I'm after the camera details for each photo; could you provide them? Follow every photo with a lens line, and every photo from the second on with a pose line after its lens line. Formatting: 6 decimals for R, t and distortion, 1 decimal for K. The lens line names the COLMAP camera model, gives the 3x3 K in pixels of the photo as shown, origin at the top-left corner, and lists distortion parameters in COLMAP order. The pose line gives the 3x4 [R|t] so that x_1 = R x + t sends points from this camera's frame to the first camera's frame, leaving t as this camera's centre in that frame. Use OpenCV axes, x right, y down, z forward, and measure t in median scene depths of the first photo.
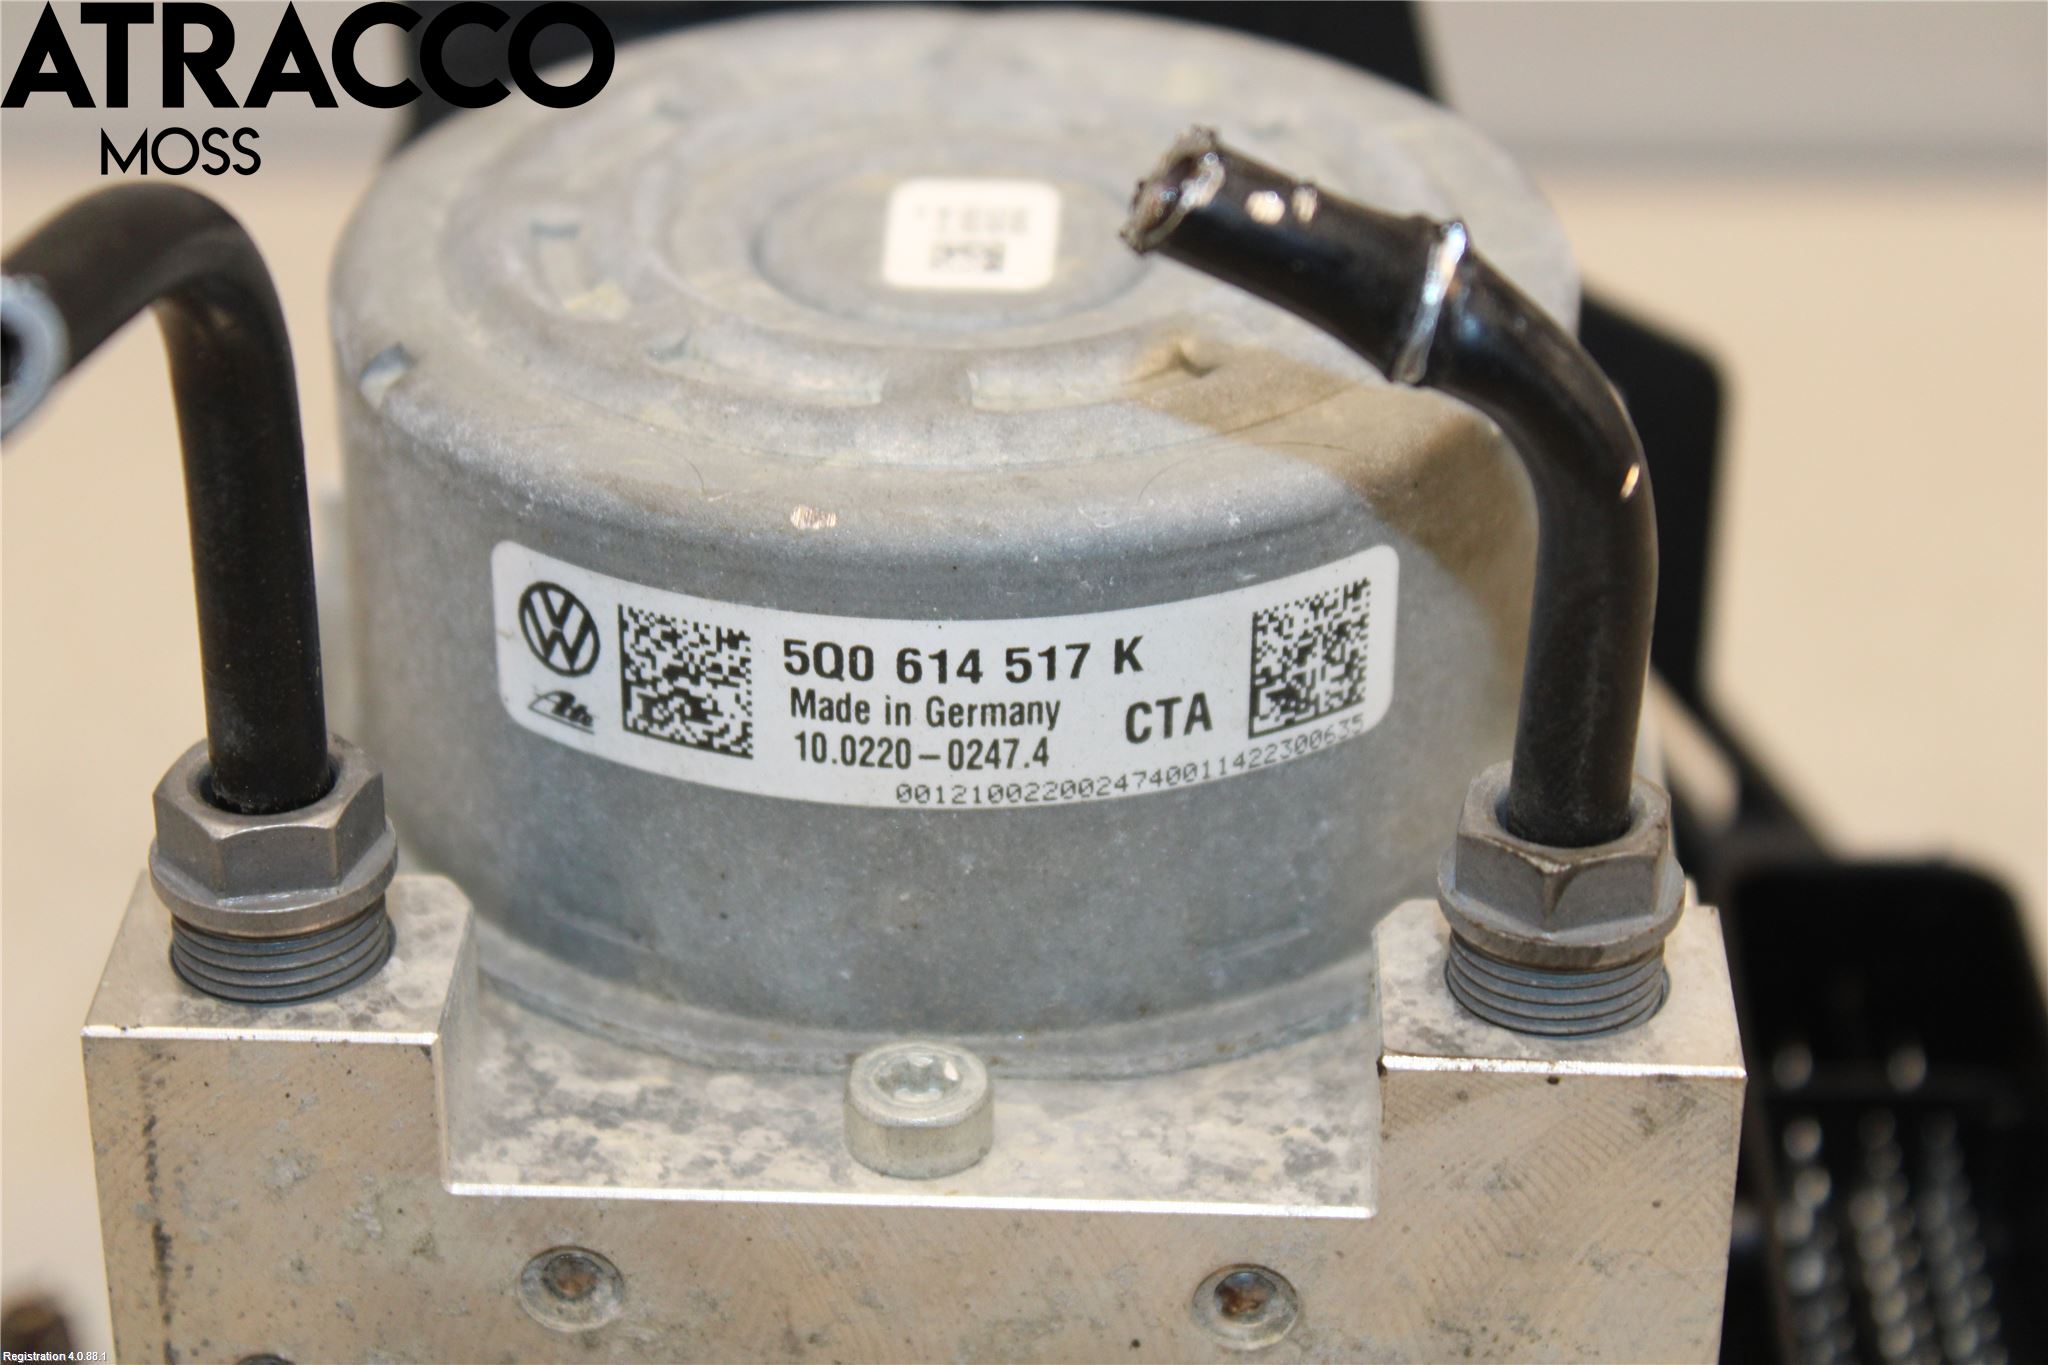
lens RADIAL K [[4747.5, 0, 1017.2], [0, 4747.5, 681.1], [0, 0, 1]] dist [0.088844, 0.000000]
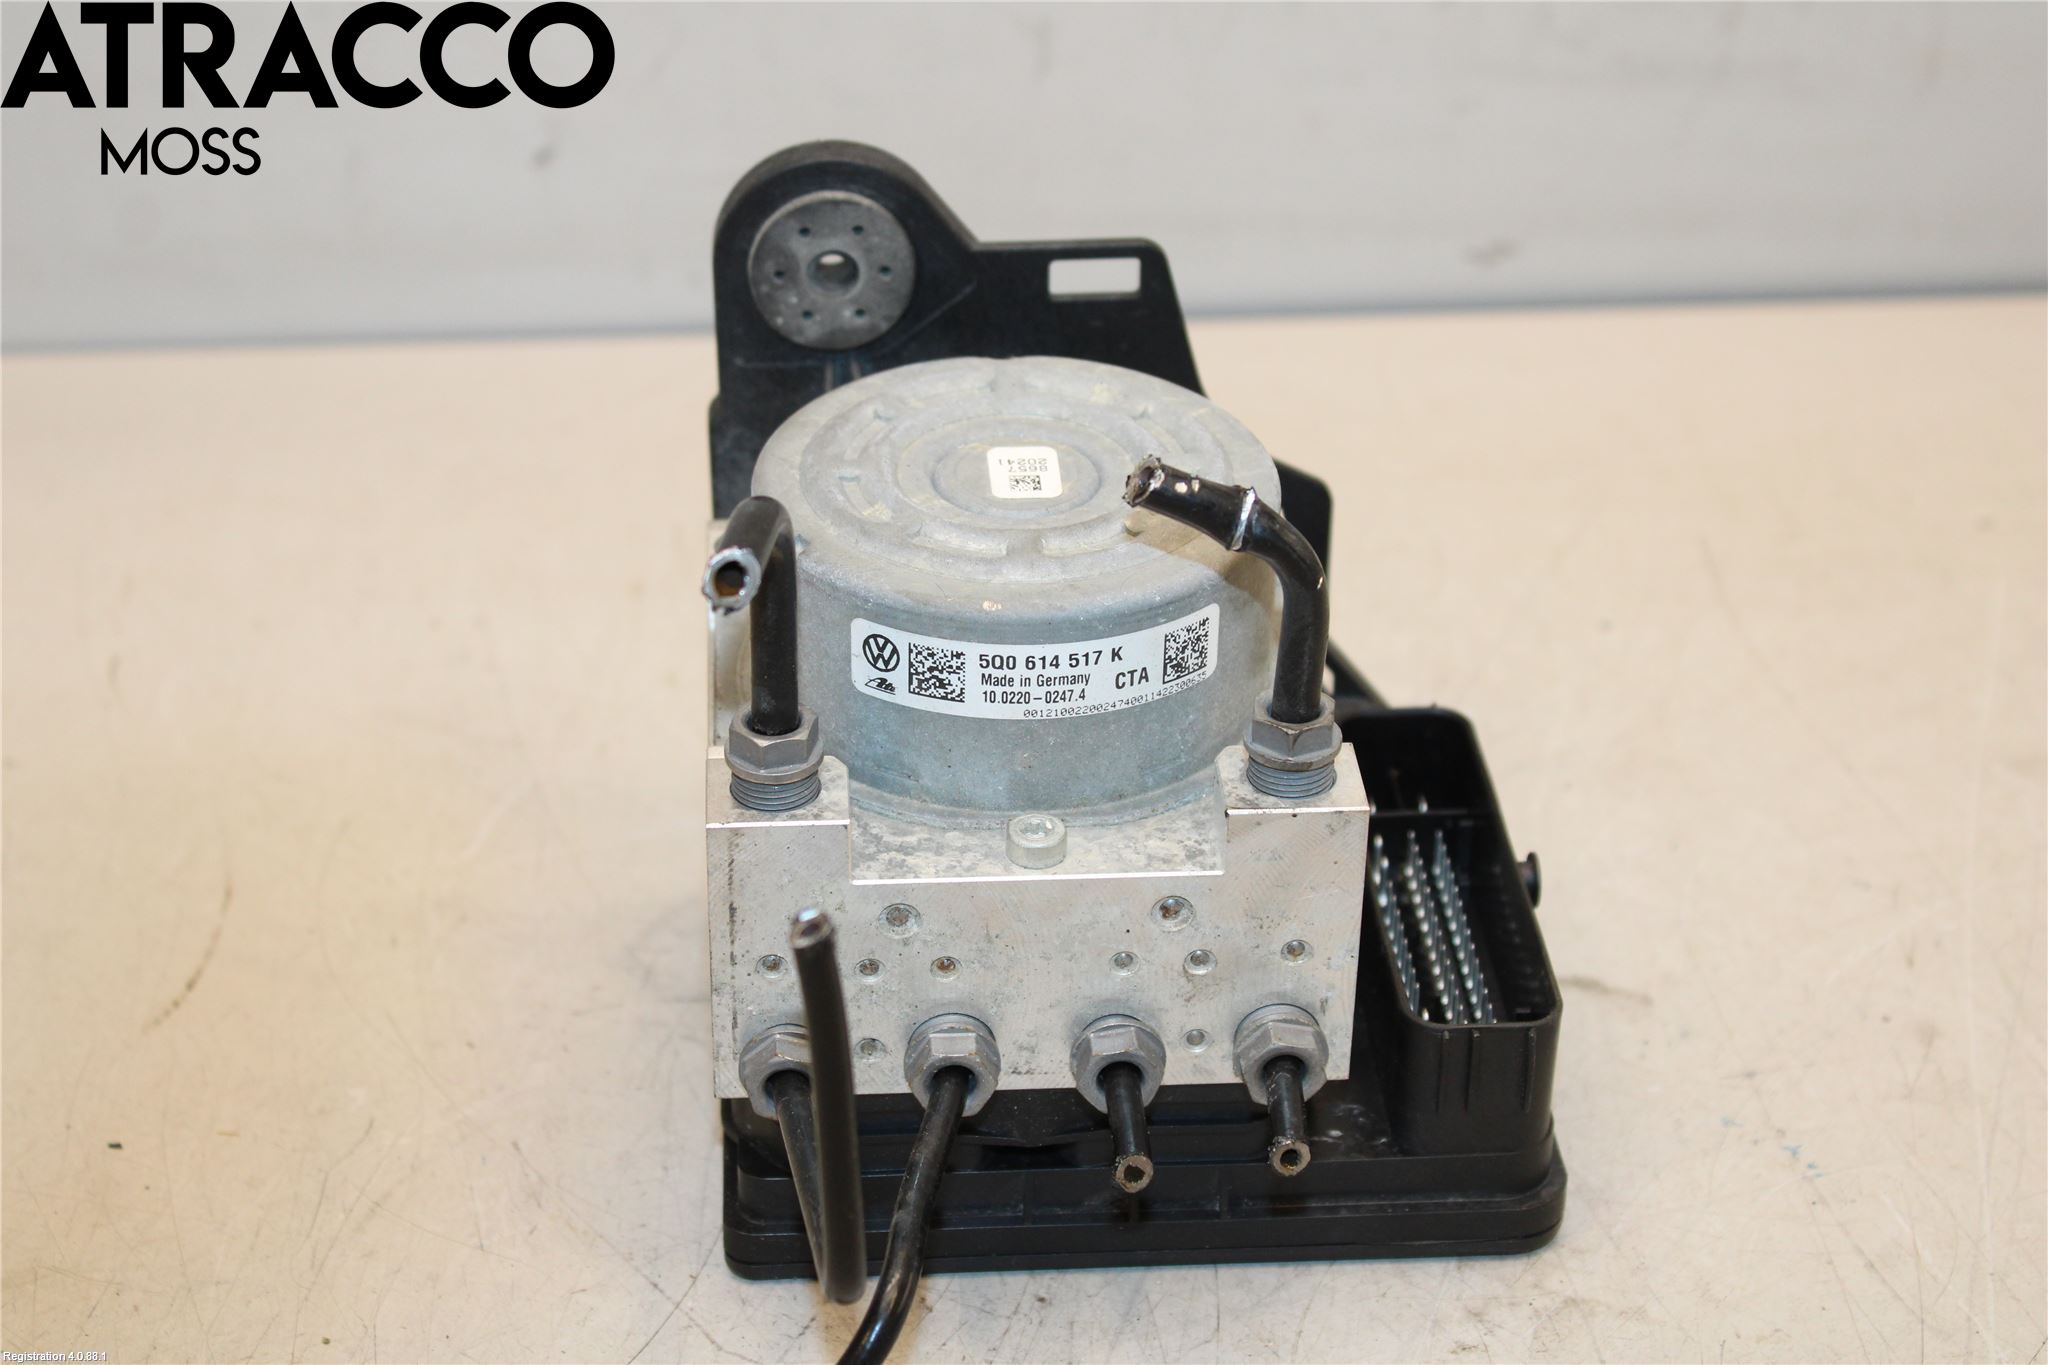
lens RADIAL K [[3986.0, 0, 1027.1], [0, 3986.0, 683.0], [0, 0, 1]] dist [0.055320, 0.000000]
pose [[0.993704, -0.047347, 0.101542, -0.232091], [0.043312, 0.998196, 0.041585, -0.077905], [-0.103328, -0.036925, 0.993962, -1.051054]]
